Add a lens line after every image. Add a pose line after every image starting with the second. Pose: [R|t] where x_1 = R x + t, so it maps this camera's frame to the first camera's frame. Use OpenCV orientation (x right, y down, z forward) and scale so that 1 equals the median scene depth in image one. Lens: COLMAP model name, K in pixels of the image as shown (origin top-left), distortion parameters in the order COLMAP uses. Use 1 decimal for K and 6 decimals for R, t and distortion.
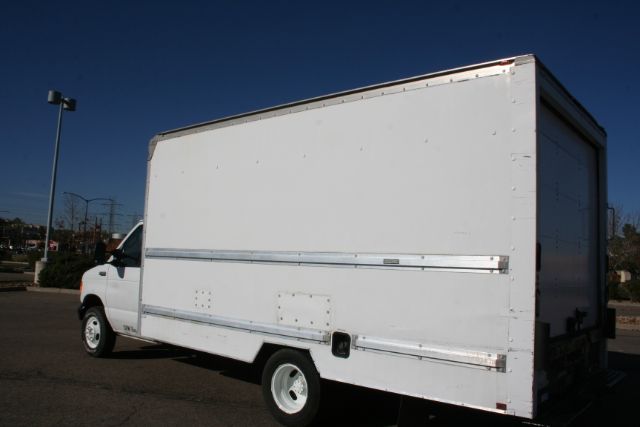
lens RADIAL K [[531.5, 0, 317.5], [0, 531.5, 214.6], [0, 0, 1]] dist [-0.149278, 0.138155]
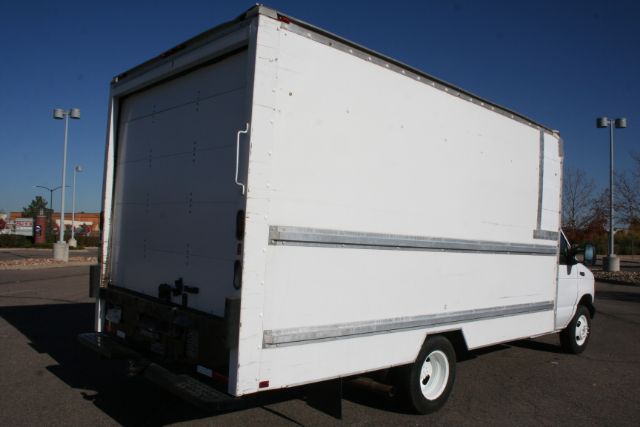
lens RADIAL K [[531.5, 0, 317.5], [0, 531.5, 214.6], [0, 0, 1]] dist [-0.149278, 0.138155]
pose [[0.145373, 0.023718, 0.989093, -1.037164], [-0.129441, 0.991576, -0.004753, 0.058907], [-0.980873, -0.127338, 0.147219, 1.062133]]
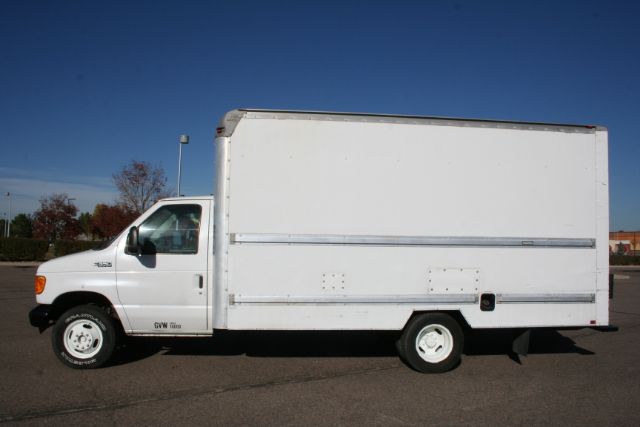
lens RADIAL K [[531.5, 0, 317.5], [0, 531.5, 214.6], [0, 0, 1]] dist [-0.149278, 0.138155]
pose [[0.705900, 0.012950, 0.708193, -1.111209], [-0.052257, 0.998060, 0.033837, -0.010232], [-0.706381, -0.060893, 0.705208, 0.302702]]
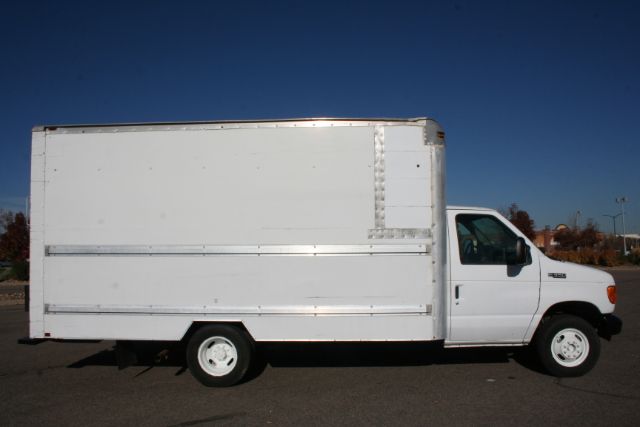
lens RADIAL K [[531.5, 0, 317.5], [0, 531.5, 214.6], [0, 0, 1]] dist [-0.149278, 0.138155]
pose [[0.801356, 0.003671, 0.598176, -0.580180], [-0.019021, 0.999632, 0.019346, -0.029214], [-0.597885, -0.026881, 0.801131, -0.117124]]
